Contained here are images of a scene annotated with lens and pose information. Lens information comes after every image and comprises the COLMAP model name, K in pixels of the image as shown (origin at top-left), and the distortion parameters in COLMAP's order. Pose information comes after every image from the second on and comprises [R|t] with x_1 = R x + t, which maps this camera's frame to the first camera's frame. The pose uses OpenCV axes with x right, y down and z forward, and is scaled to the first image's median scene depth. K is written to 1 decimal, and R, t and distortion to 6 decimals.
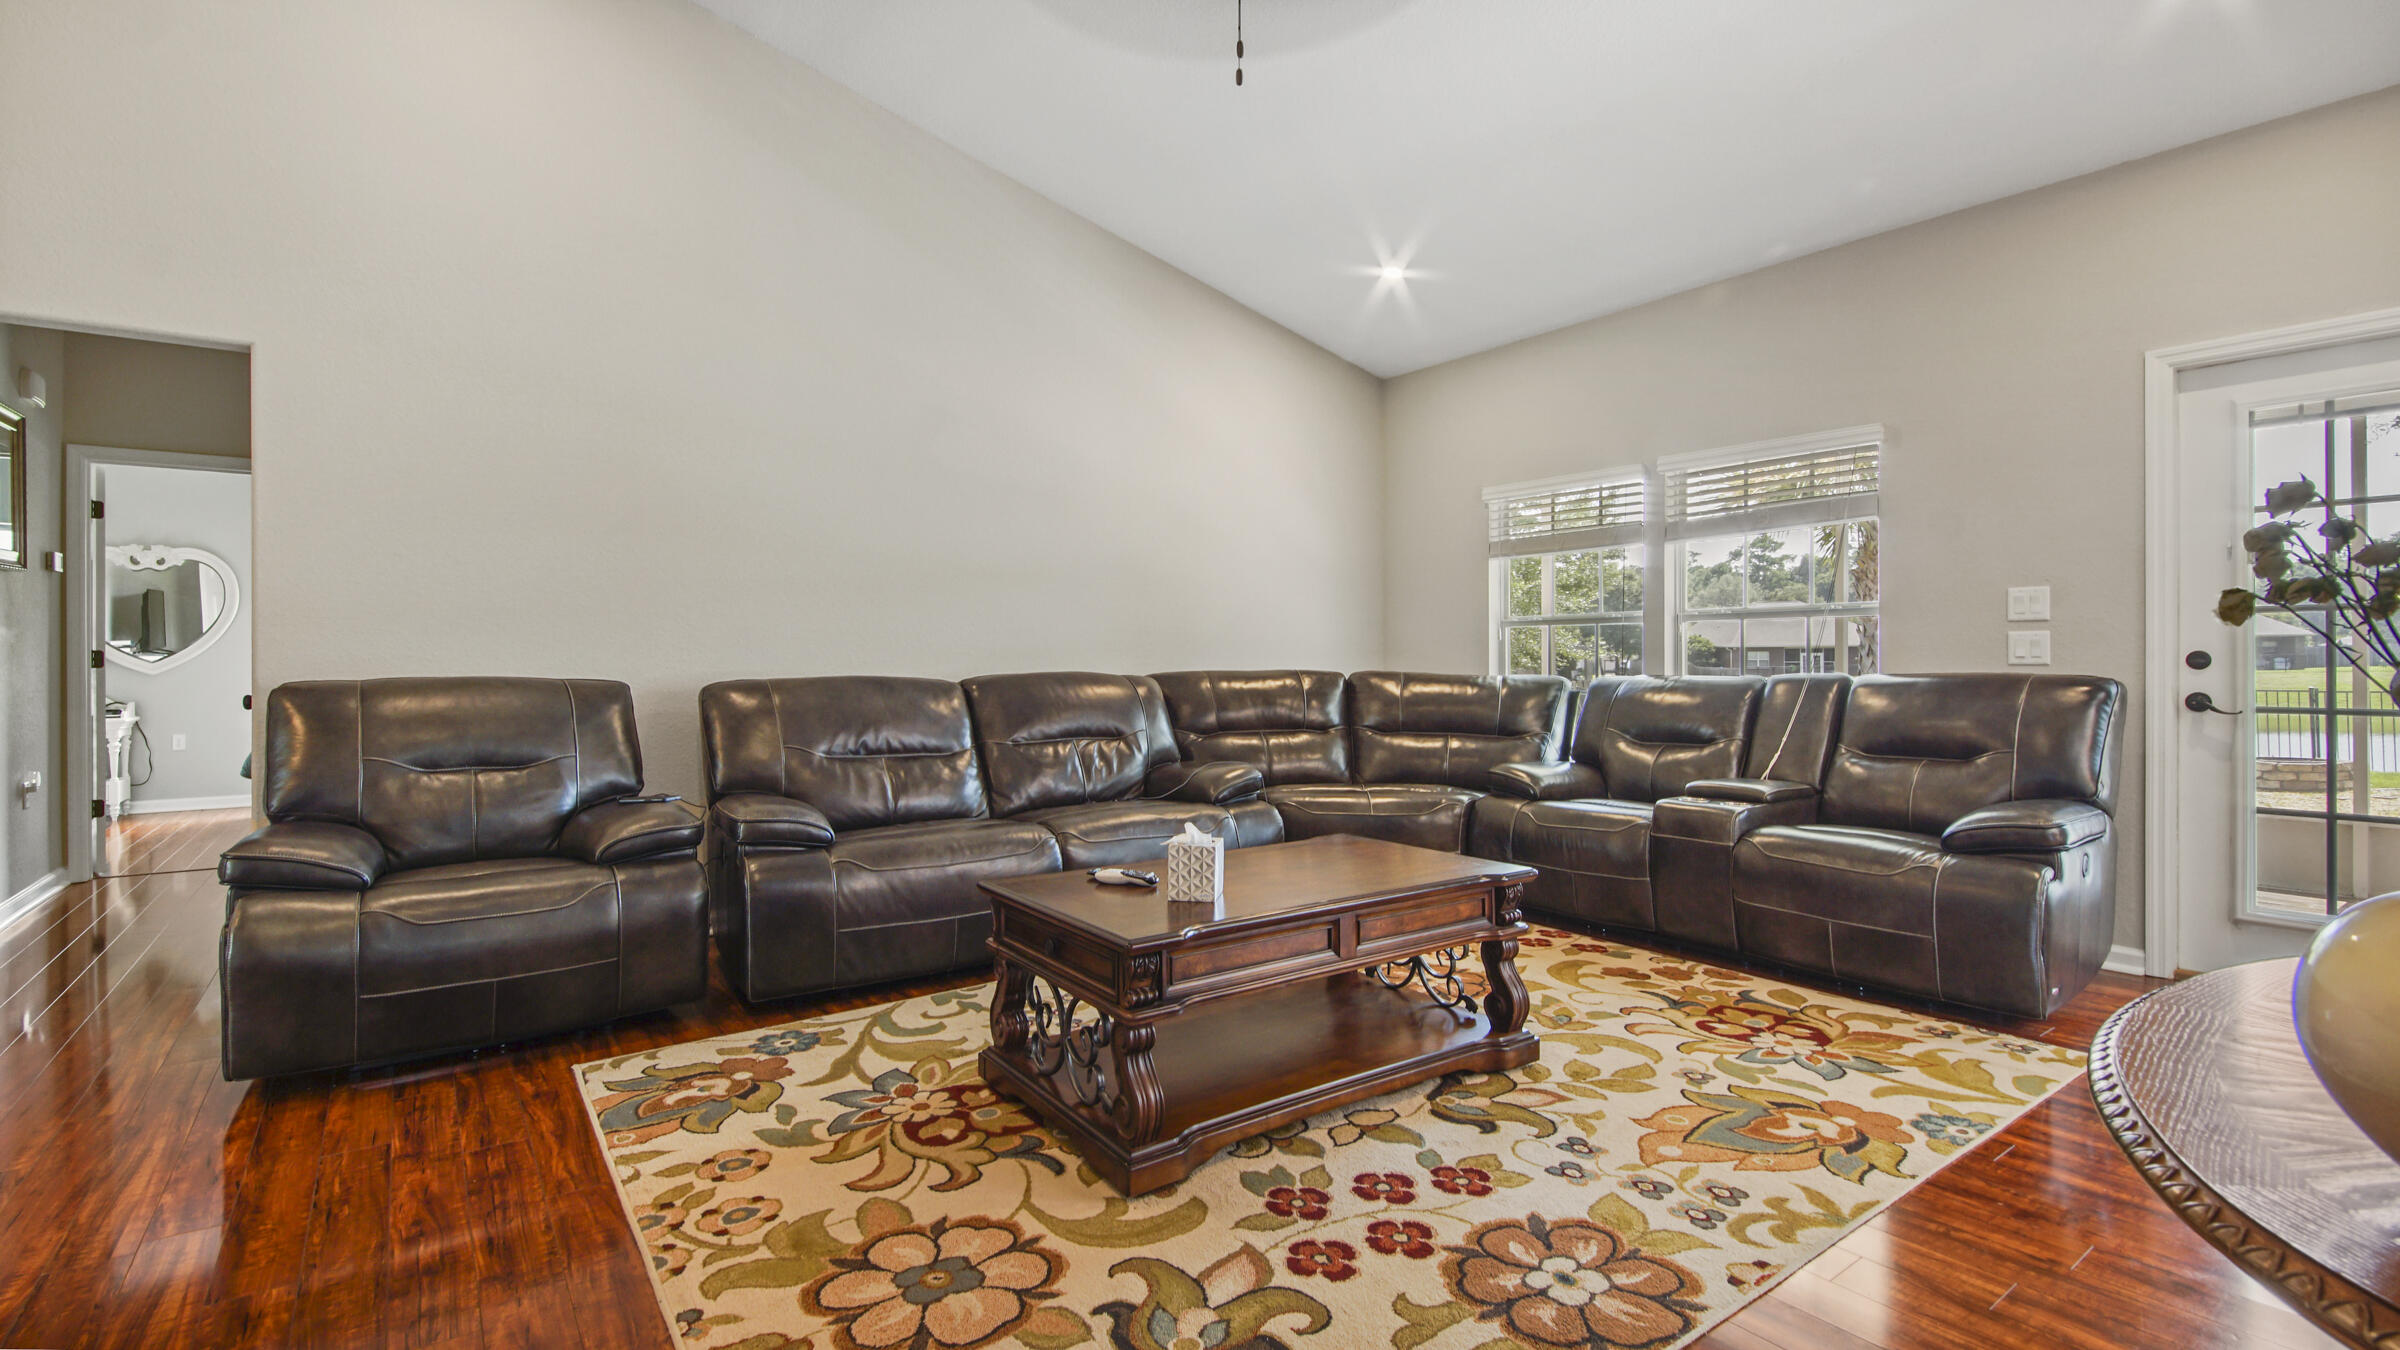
lens RADIAL K [[1049.9, 0, 1209.6], [0, 1049.9, 682.4], [0, 0, 1]] dist [0.049289, -0.030055]
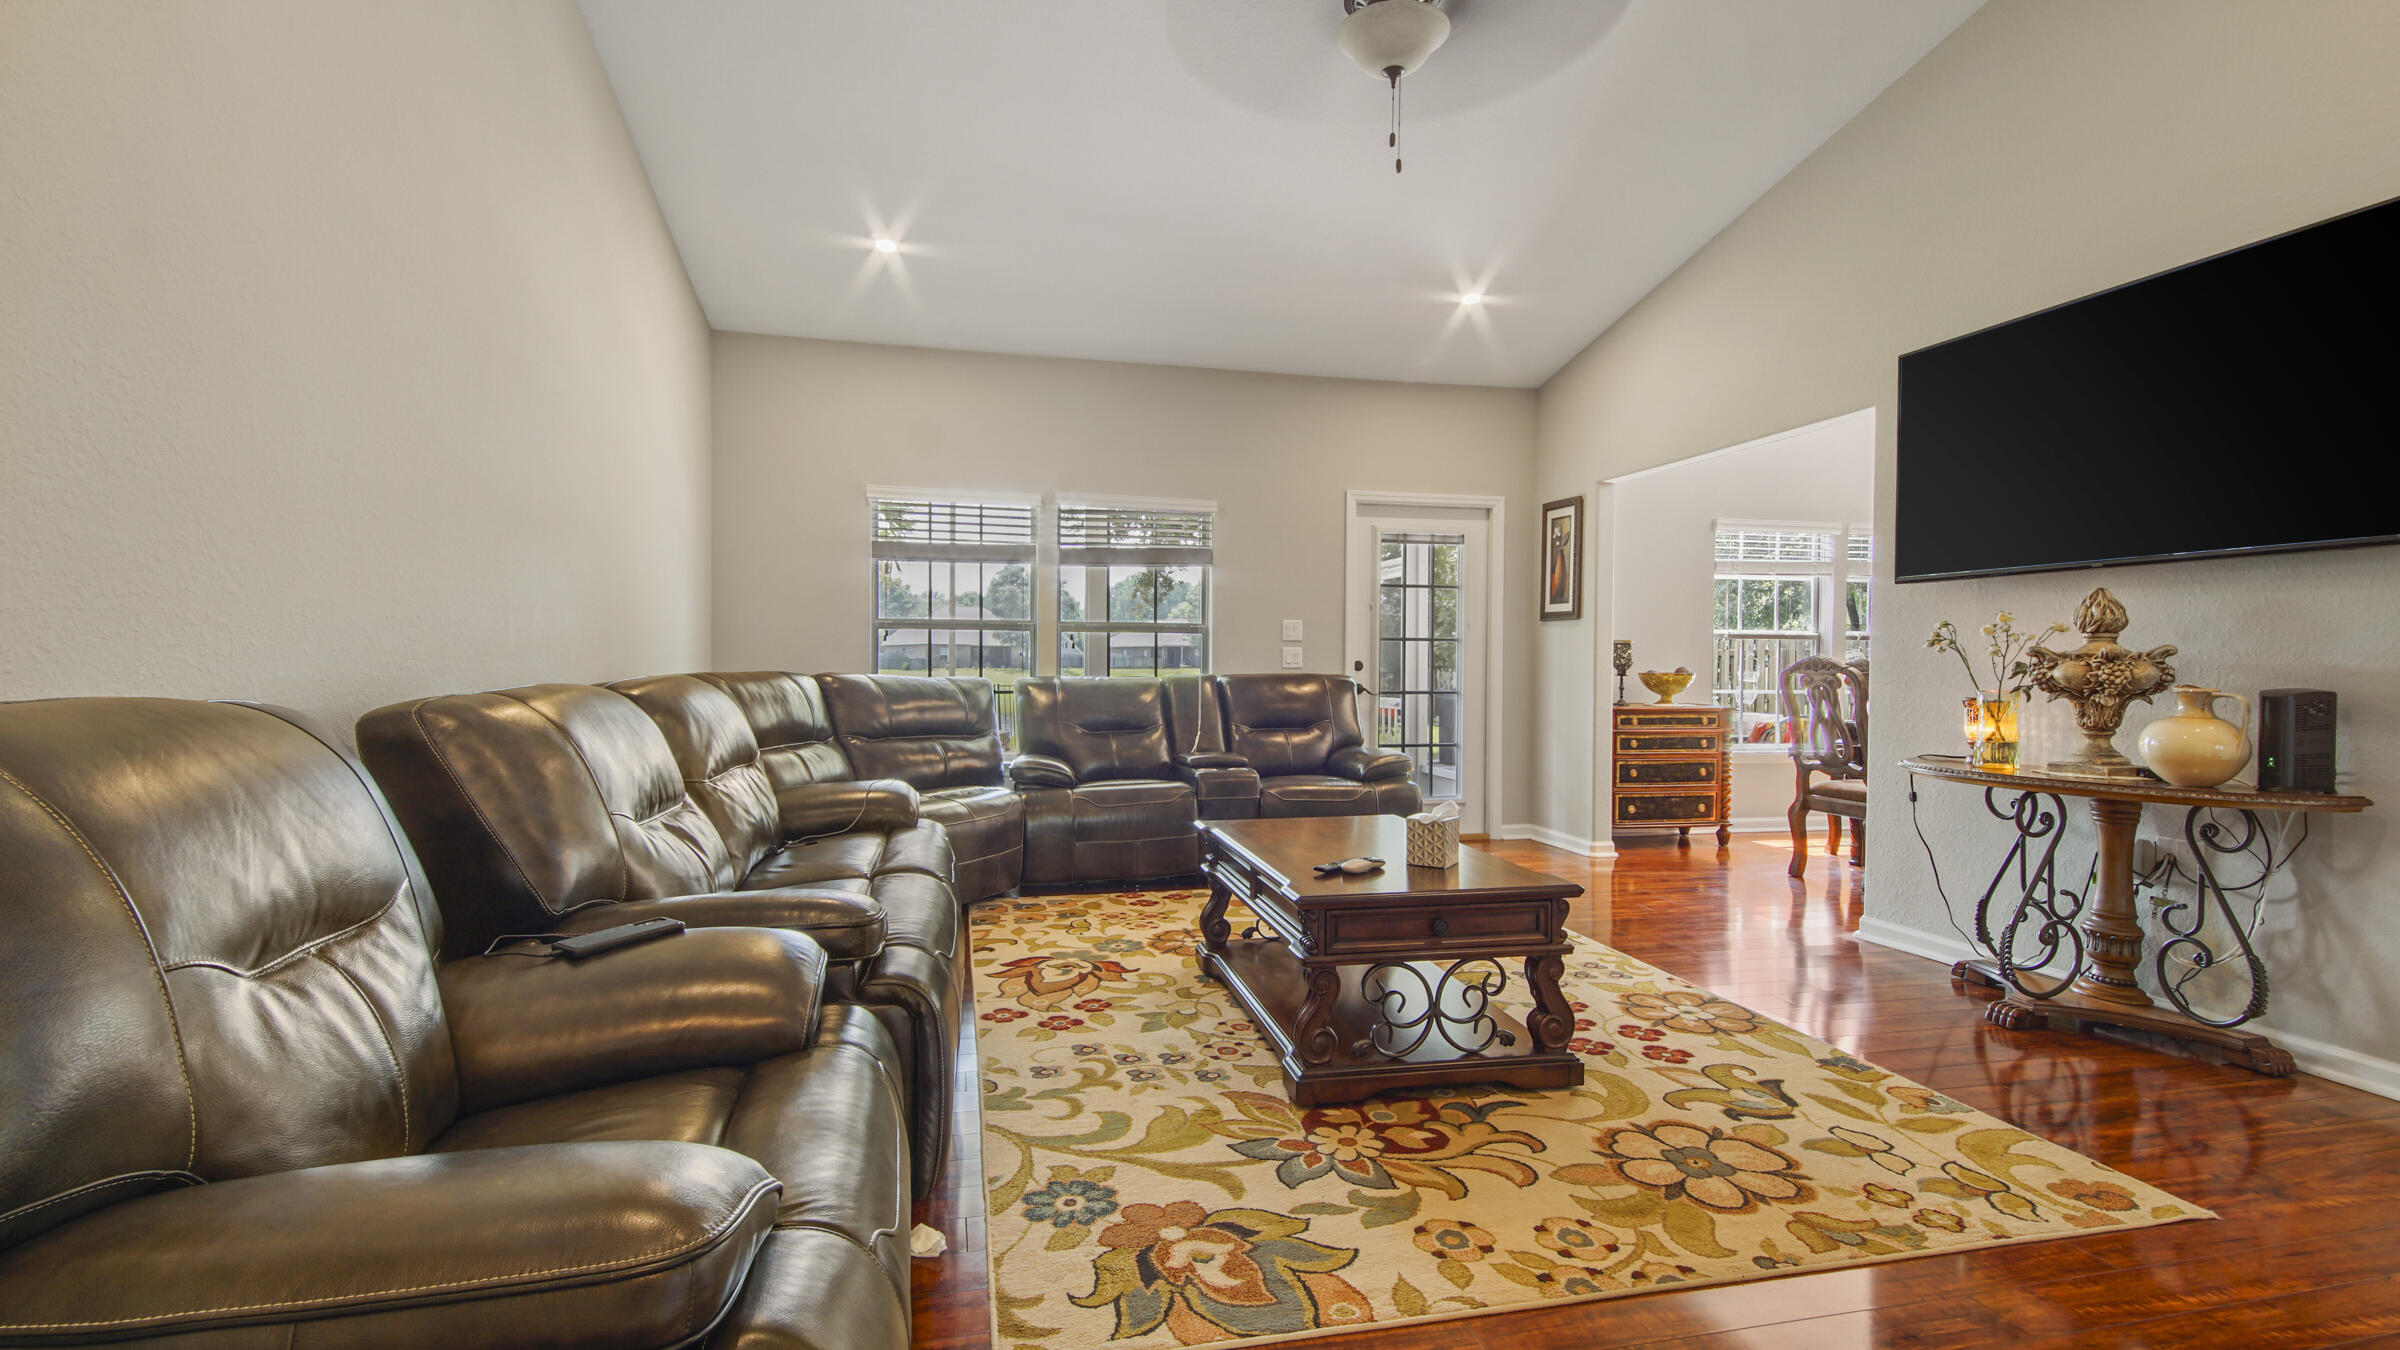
lens RADIAL K [[1049.9, 0, 1209.6], [0, 1049.9, 682.4], [0, 0, 1]] dist [0.049289, -0.030055]
pose [[0.400729, -0.010244, 0.916139, -1.085554], [0.010422, 0.999924, 0.006622, -0.008539], [-0.916137, 0.006894, 0.400805, 0.685257]]
